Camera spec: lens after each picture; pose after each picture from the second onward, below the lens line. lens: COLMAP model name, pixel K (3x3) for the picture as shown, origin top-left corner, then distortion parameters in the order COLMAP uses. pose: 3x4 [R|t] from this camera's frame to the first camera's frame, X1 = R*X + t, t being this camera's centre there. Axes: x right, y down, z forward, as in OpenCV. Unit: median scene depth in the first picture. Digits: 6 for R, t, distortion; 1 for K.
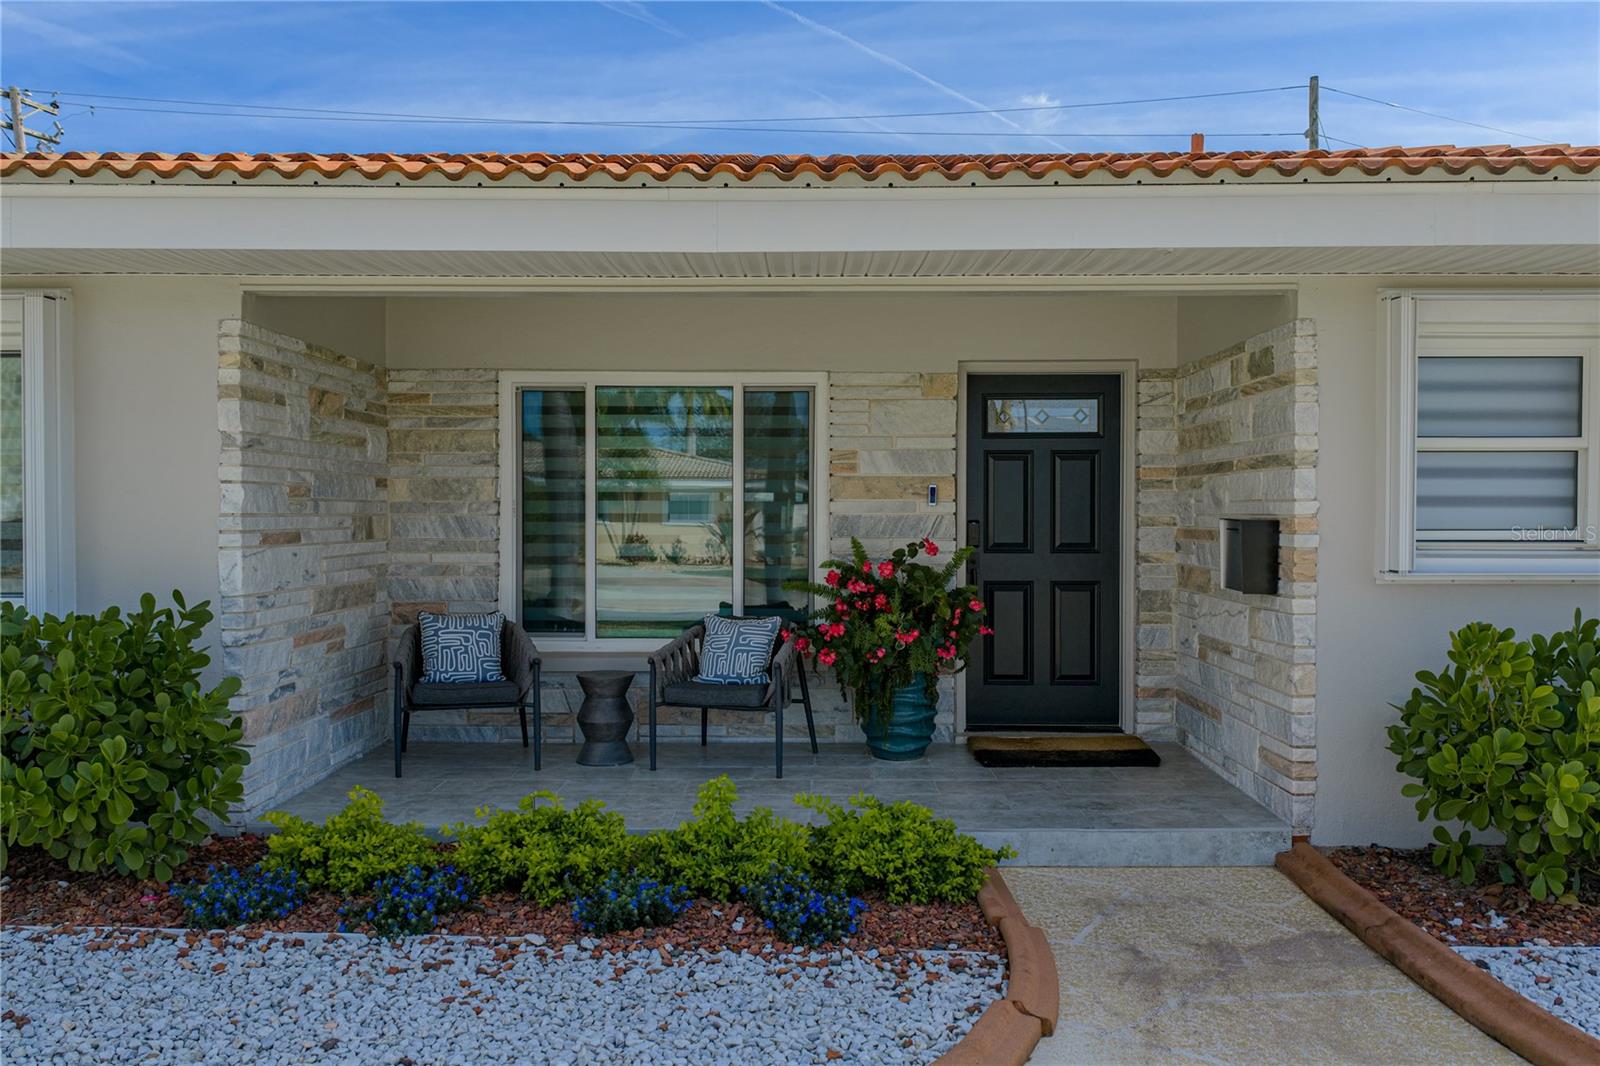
lens RADIAL K [[1332.4, 0, 800.0], [0, 1332.4, 533.0], [0, 0, 1]] dist [0.009315, 0.001121]
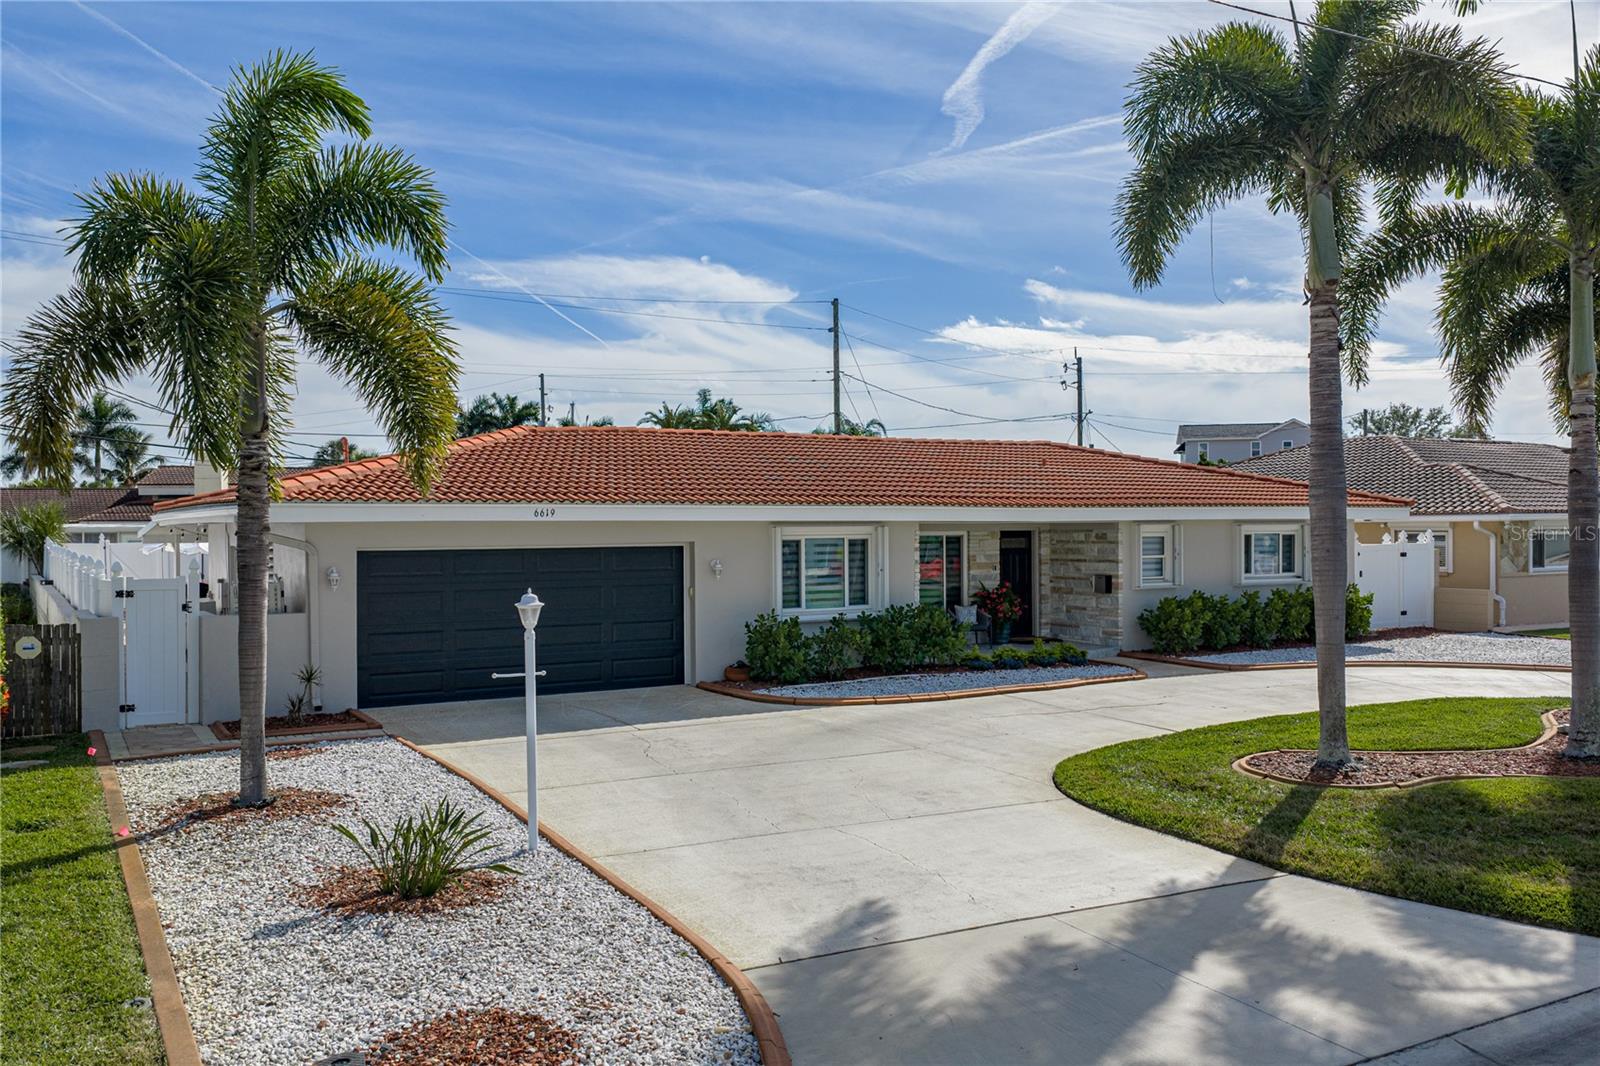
lens RADIAL K [[1332.4, 0, 800.0], [0, 1332.4, 533.0], [0, 0, 1]] dist [0.009315, 0.001121]
pose [[0.850694, -0.008854, 0.525586, -2.222327], [0.016581, 0.999813, -0.009994, -0.097275], [-0.525399, 0.017216, 0.850682, -1.708716]]
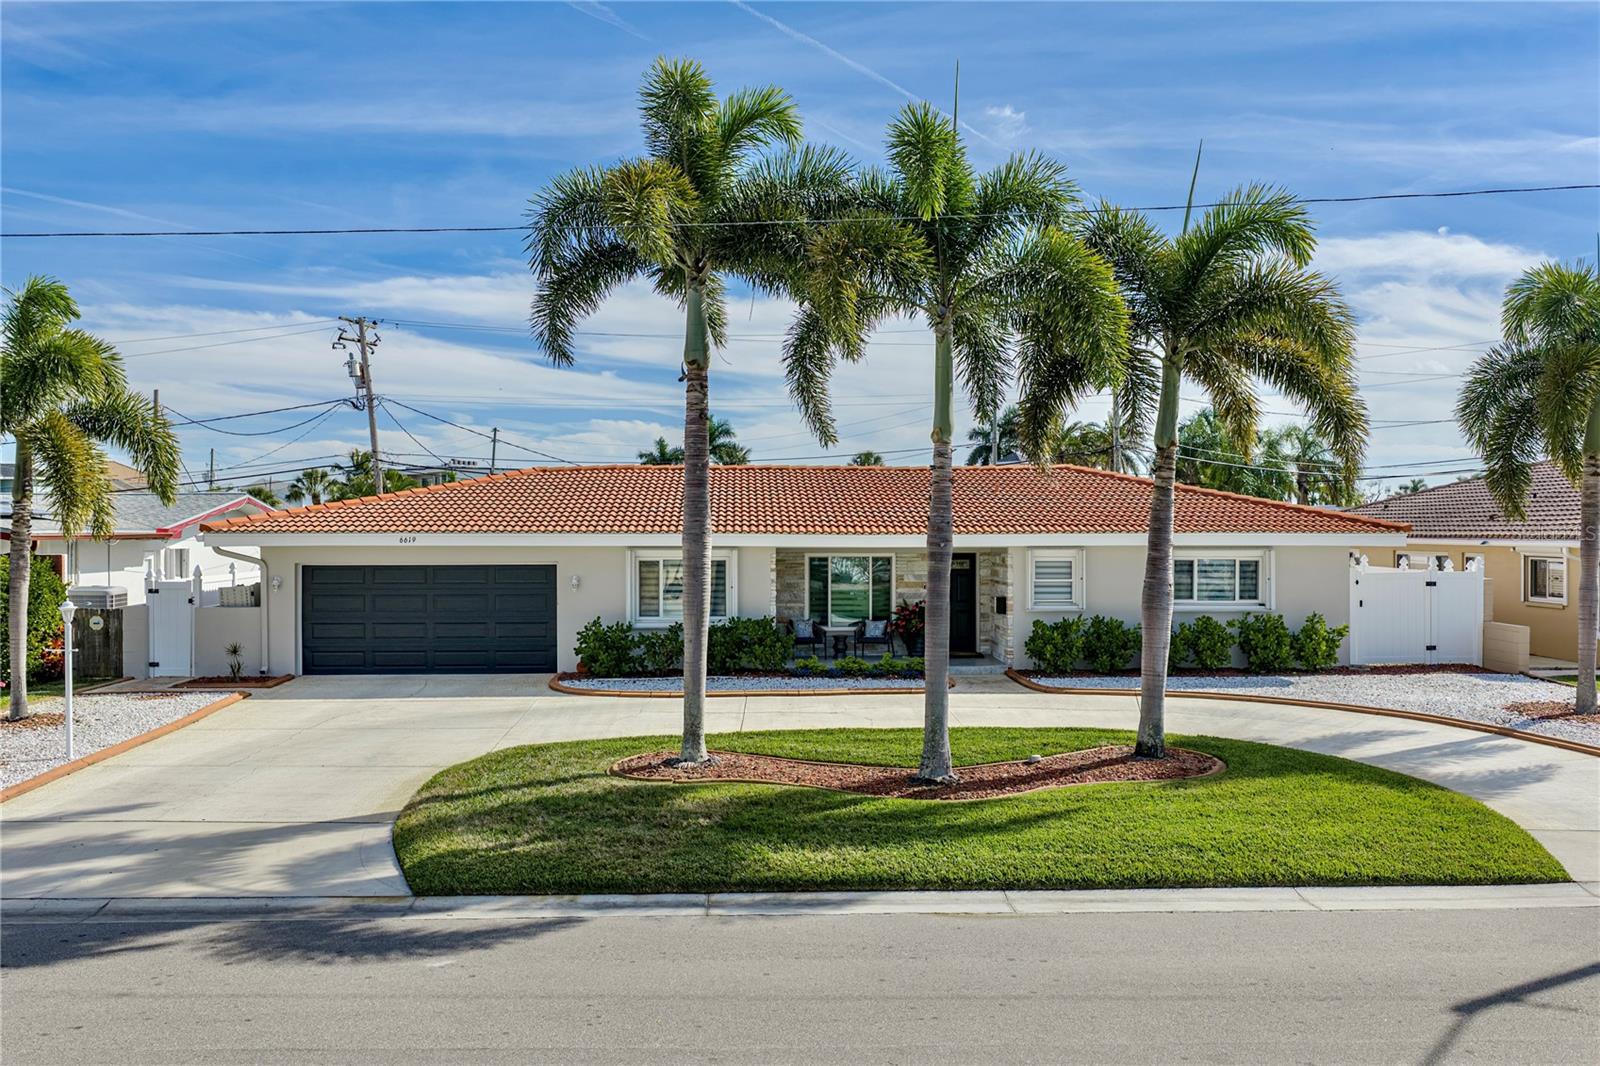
lens RADIAL K [[1325.3, 0, 800.0], [0, 1325.3, 533.0], [0, 0, 1]] dist [0.017639, 0.004758]
pose [[0.998620, -0.002151, 0.052473, -0.462025], [0.002829, 0.999913, -0.012853, -0.139708], [-0.052441, 0.012984, 0.998540, -2.796573]]
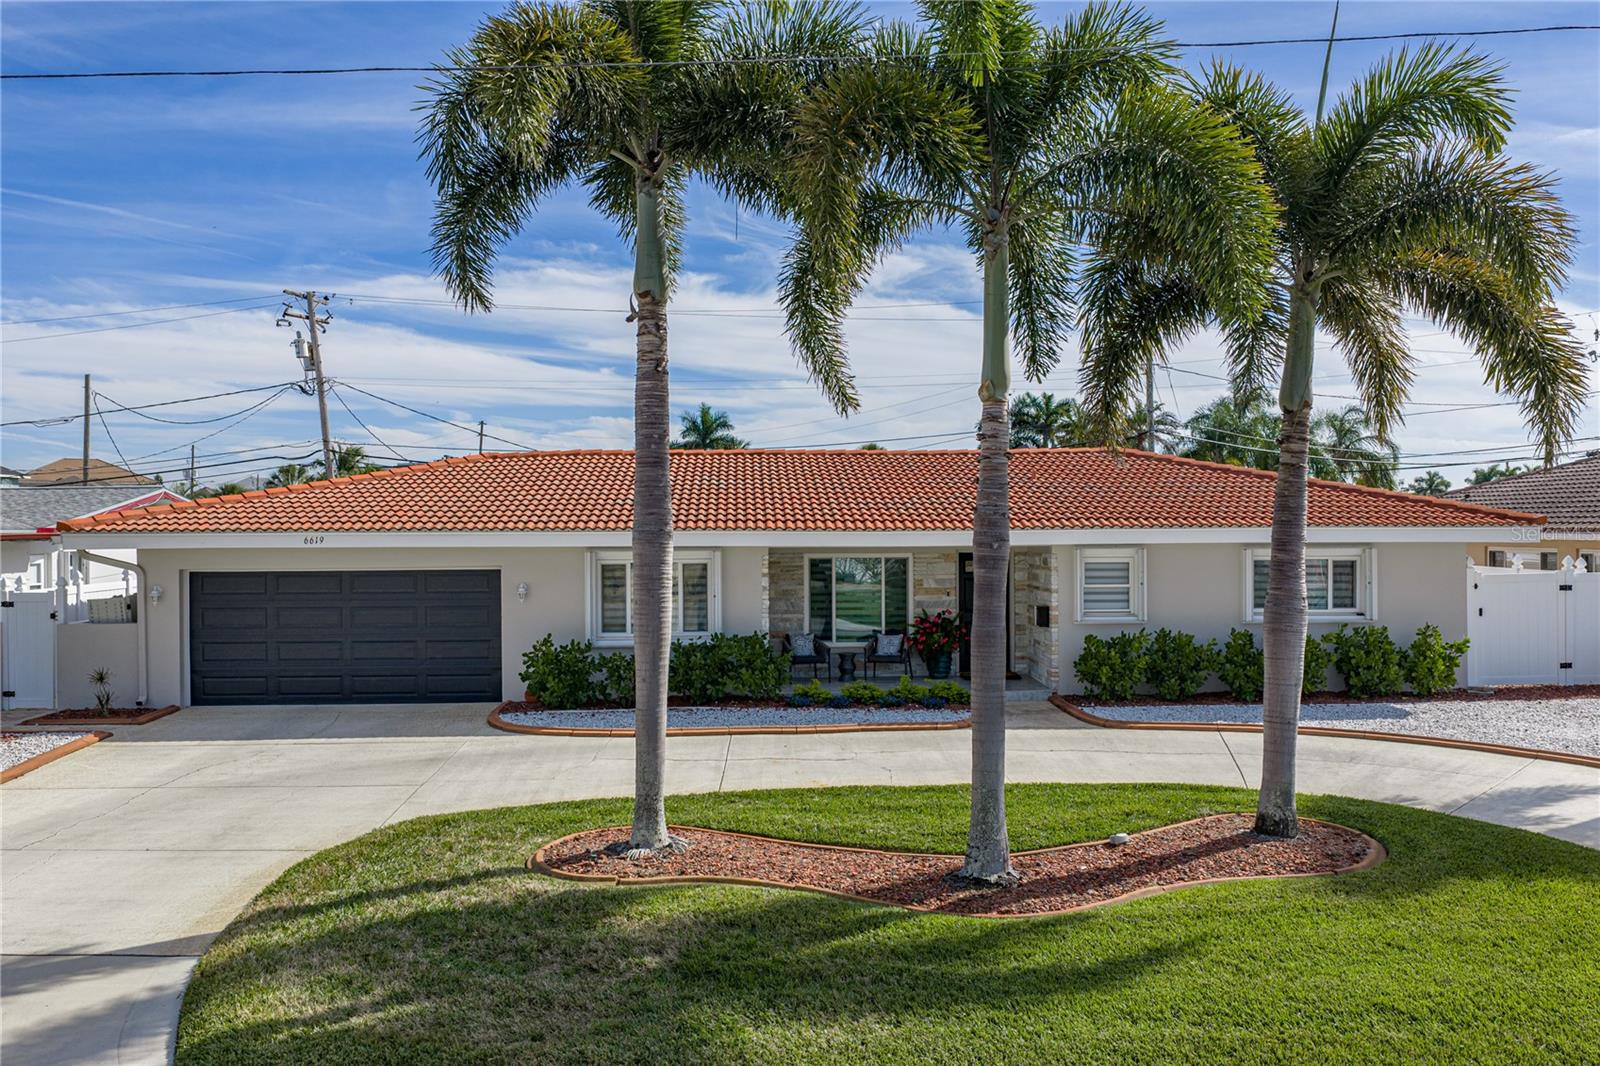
lens RADIAL K [[1332.4, 0, 800.0], [0, 1332.4, 533.0], [0, 0, 1]] dist [0.009315, 0.001121]
pose [[0.998658, -0.007056, 0.051306, -0.419801], [0.007587, 0.999920, -0.010156, -0.148261], [-0.051230, 0.010531, 0.998631, -2.159060]]
